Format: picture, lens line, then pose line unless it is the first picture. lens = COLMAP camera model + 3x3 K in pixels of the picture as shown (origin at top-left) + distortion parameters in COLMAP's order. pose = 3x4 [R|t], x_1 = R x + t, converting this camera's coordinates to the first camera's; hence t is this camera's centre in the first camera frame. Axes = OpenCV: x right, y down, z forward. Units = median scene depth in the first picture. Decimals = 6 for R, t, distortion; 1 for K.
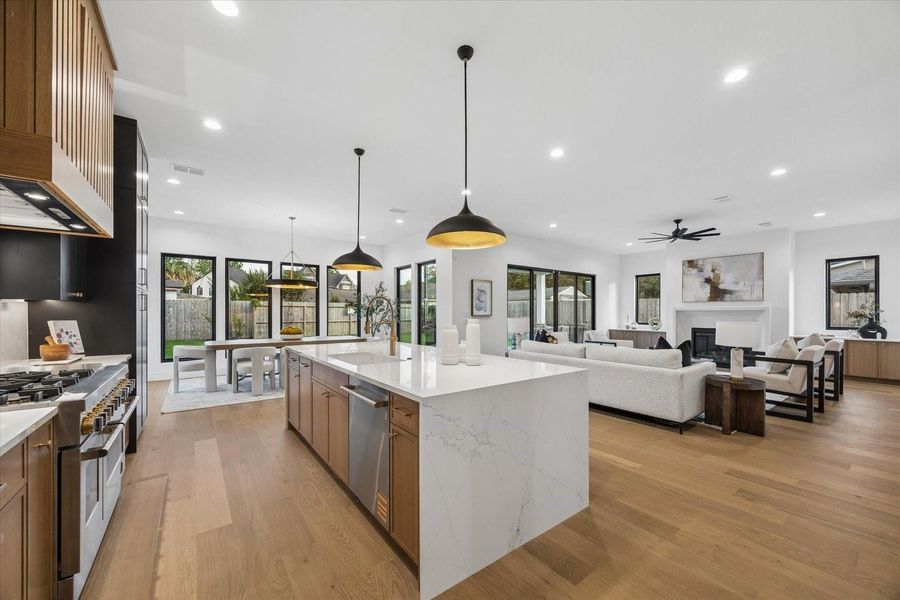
lens RADIAL K [[344.0, 0, 450.6], [0, 344.0, 312.3], [0, 0, 1]] dist [-0.004652, -0.000403]
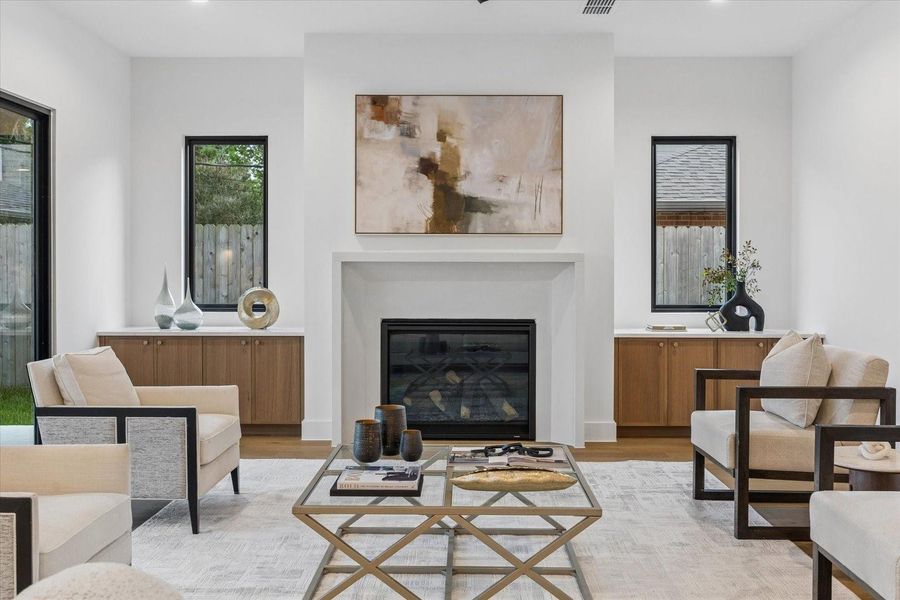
lens RADIAL K [[853.7, 0, 444.8], [0, 853.7, 271.6], [0, 0, 1]] dist [-0.008531, 0.000000]
pose [[0.610974, -0.000863, 0.791650, 0.164330], [-0.001416, 0.999997, 0.002183, 0.001568], [-0.791649, -0.002455, 0.610971, 0.581115]]
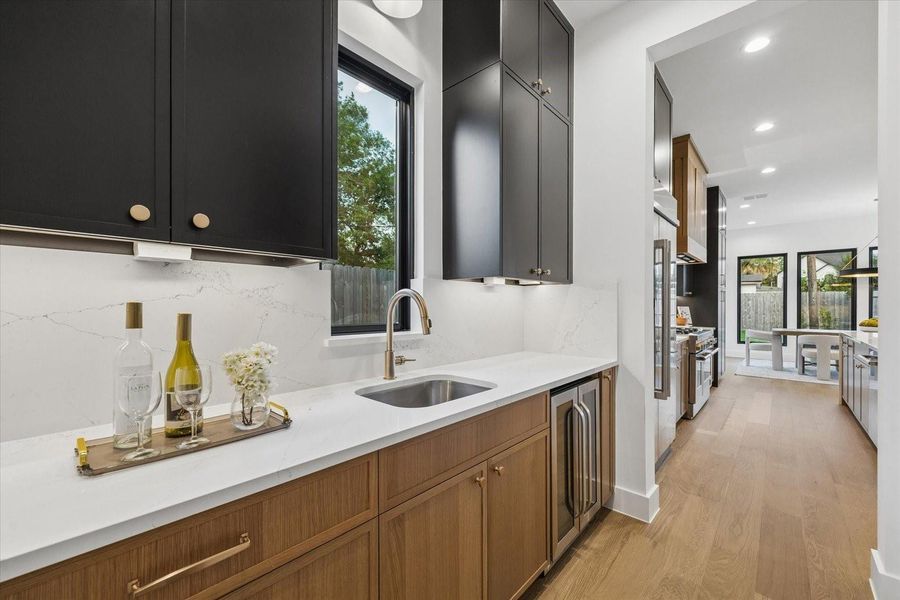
lens RADIAL K [[344.0, 0, 444.5], [0, 344.0, 306.3], [0, 0, 1]] dist [-0.004652, -0.000403]
pose [[0.152755, 0.004846, -0.988252, 0.227537], [-0.002457, 0.999987, 0.004524, 0.006063], [0.988261, 0.001737, 0.152765, -0.245476]]
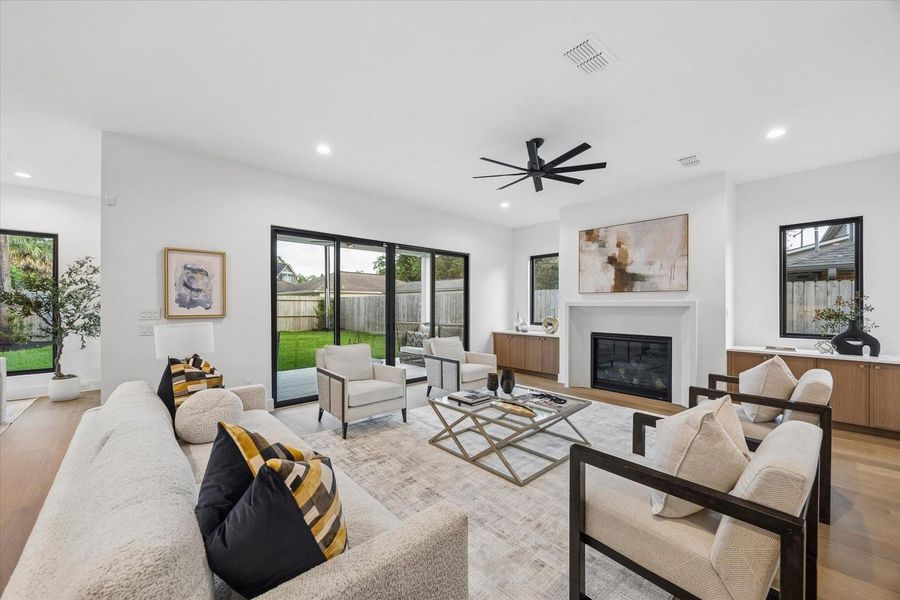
lens RADIAL K [[344.0, 0, 451.1], [0, 344.0, 304.8], [0, 0, 1]] dist [-0.004652, -0.000403]
pose [[0.994684, 0.000385, 0.102970, 0.430932], [-0.000380, 1.000000, -0.000061, -0.009089], [-0.102970, 0.000021, 0.994684, 0.434826]]
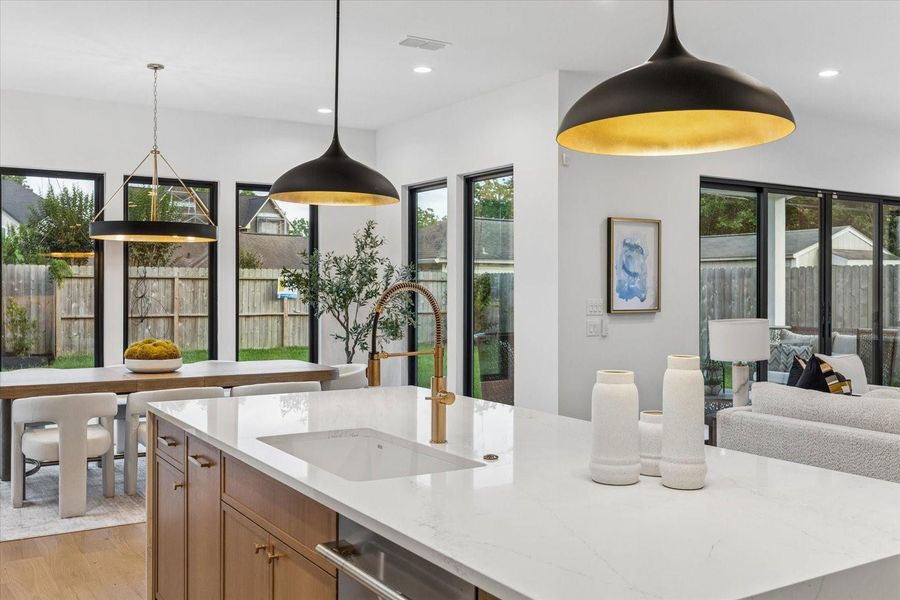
lens RADIAL K [[853.7, 0, 455.8], [0, 853.7, 290.3], [0, 0, 1]] dist [-0.008531, 0.000000]
pose [[0.996972, 0.001641, -0.077742, -0.033161], [-0.001379, 0.999993, 0.003429, -0.017054], [0.077747, -0.003311, 0.996968, 0.038898]]
